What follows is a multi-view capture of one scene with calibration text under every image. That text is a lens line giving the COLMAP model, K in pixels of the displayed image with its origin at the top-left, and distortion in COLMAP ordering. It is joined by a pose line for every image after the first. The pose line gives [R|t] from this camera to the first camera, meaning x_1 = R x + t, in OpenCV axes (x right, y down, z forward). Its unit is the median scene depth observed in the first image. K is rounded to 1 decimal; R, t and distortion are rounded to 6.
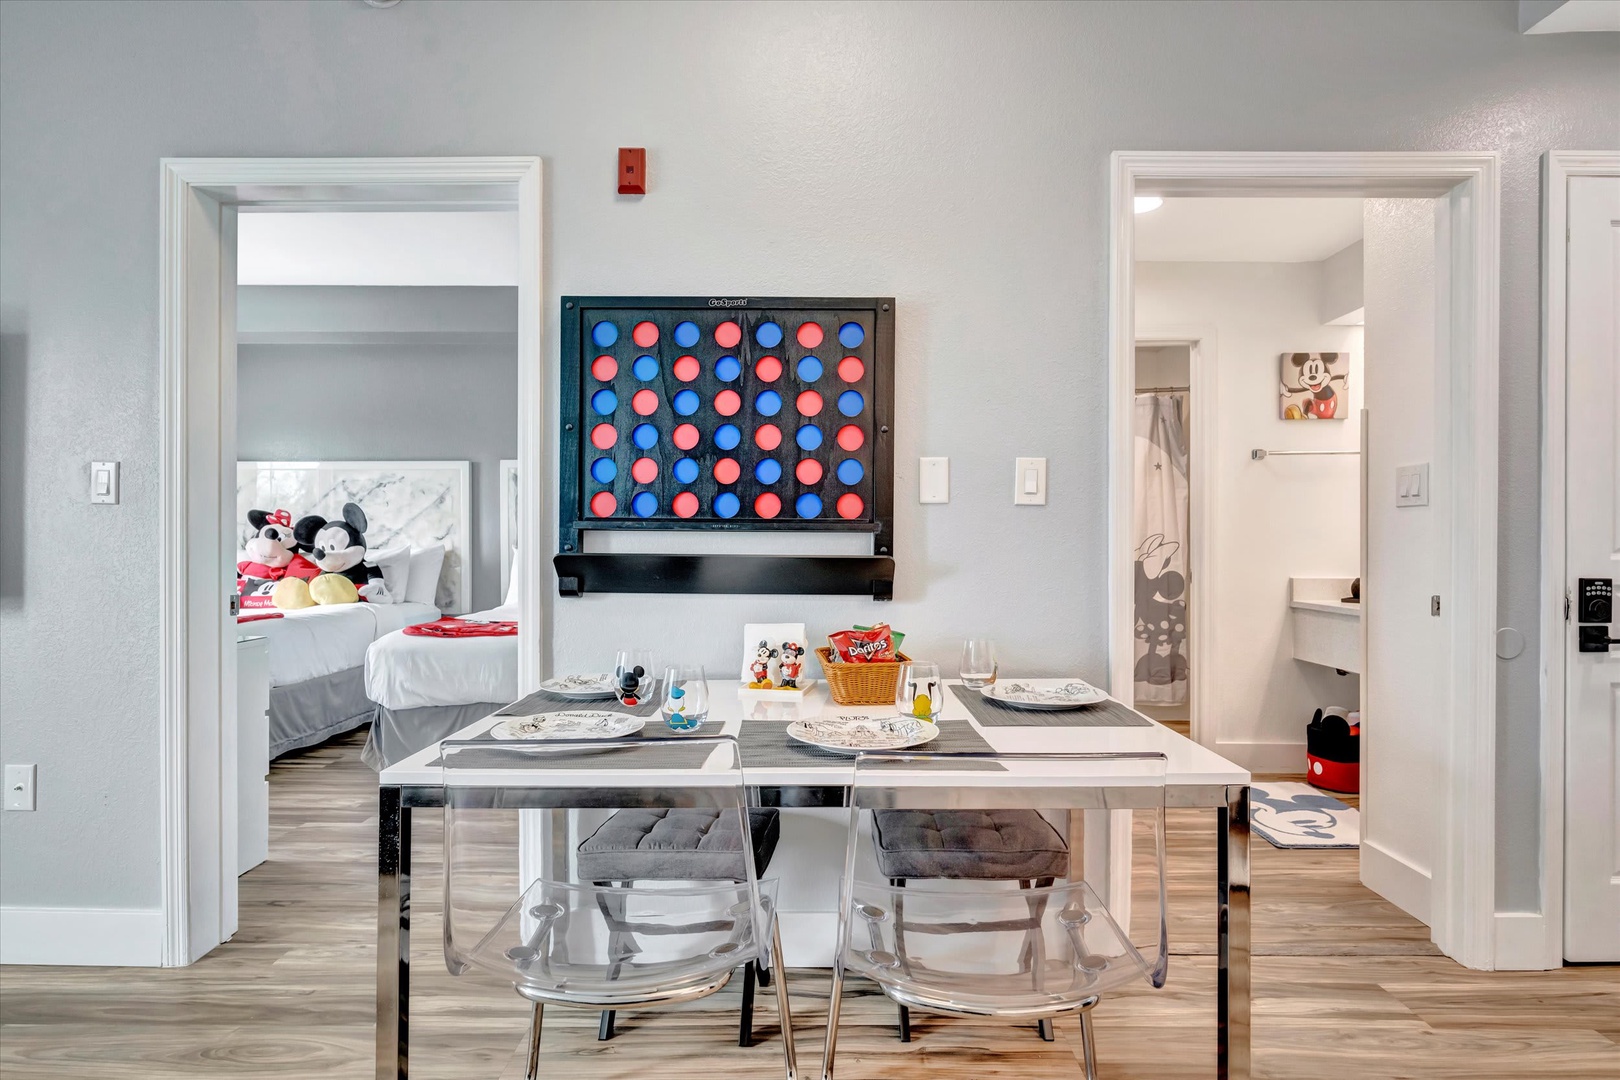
lens RADIAL K [[787.4, 0, 815.8], [0, 787.4, 546.7], [0, 0, 1]] dist [-0.014072, -0.000097]
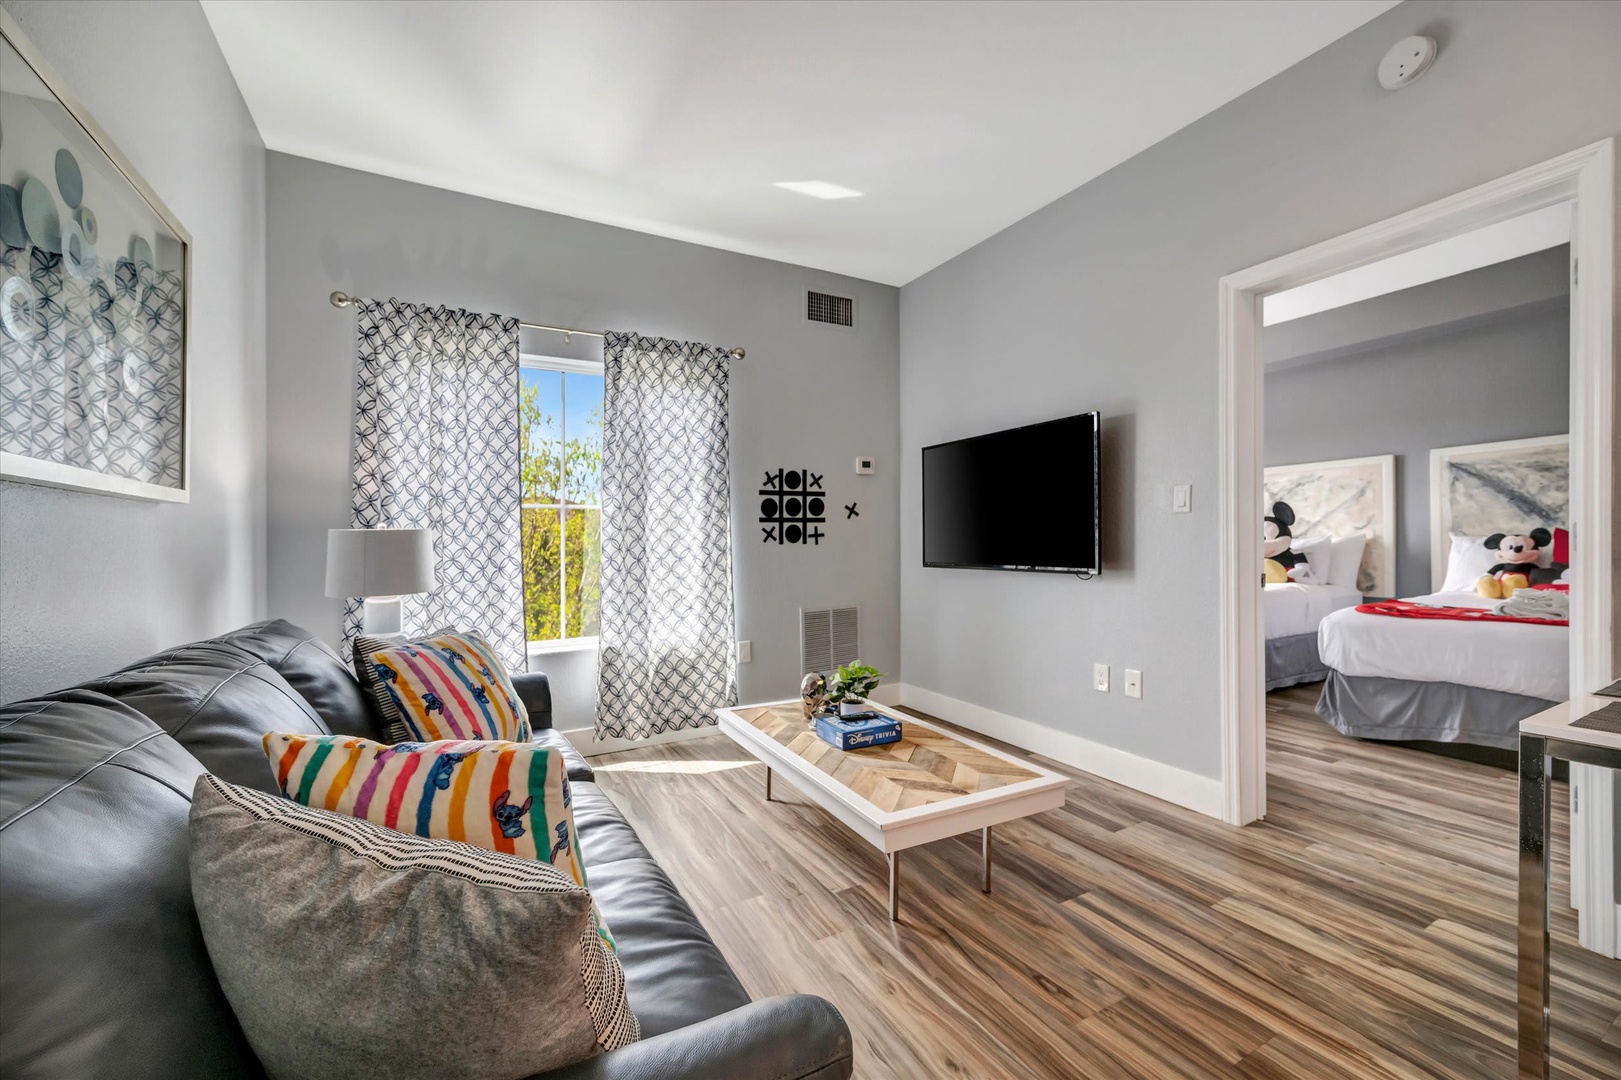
lens RADIAL K [[650.5, 0, 802.0], [0, 650.5, 545.0], [0, 0, 1]] dist [-0.000403, -0.000533]
pose [[0.484158, -0.009949, -0.874924, -0.063950], [0.019419, 0.999811, -0.000623, -0.001467], [0.874765, -0.016689, 0.484259, -0.143051]]
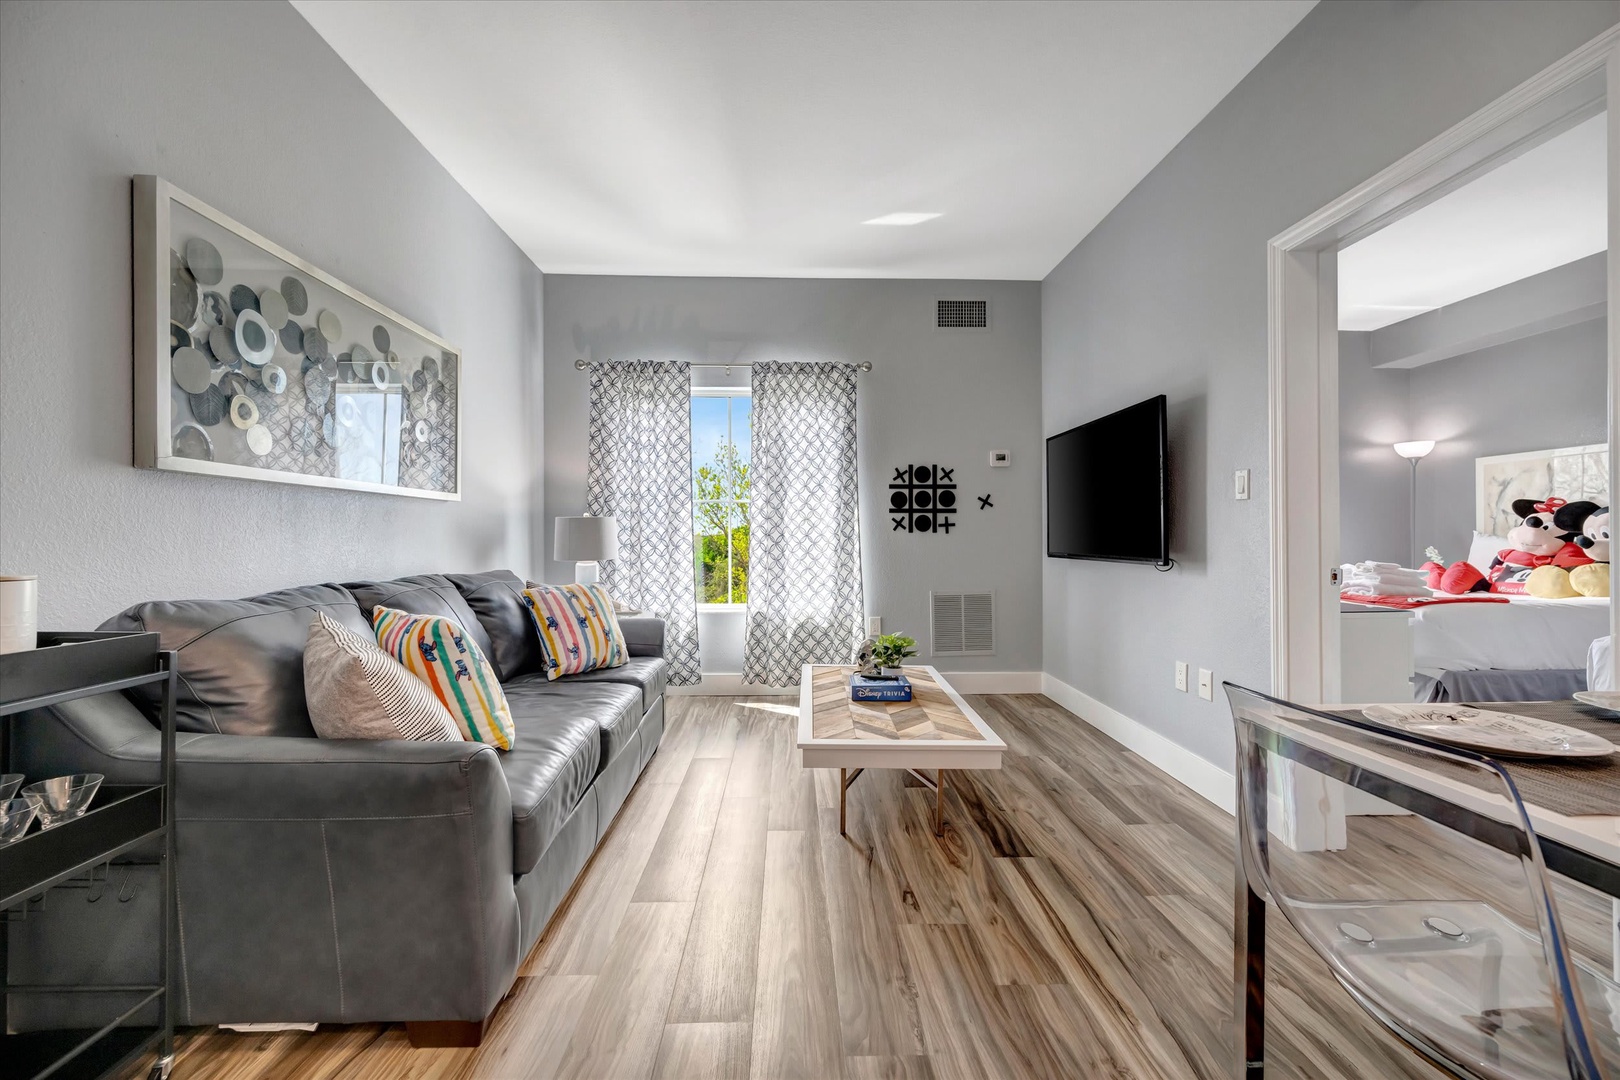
lens RADIAL K [[650.1, 0, 827.7], [0, 650.1, 542.9], [0, 0, 1]] dist [-0.000403, -0.000533]
pose [[0.033279, -0.000111, -0.999446, 0.117384], [0.001176, 0.999999, -0.000072, 0.011042], [0.999445, -0.001173, 0.033279, 0.087760]]
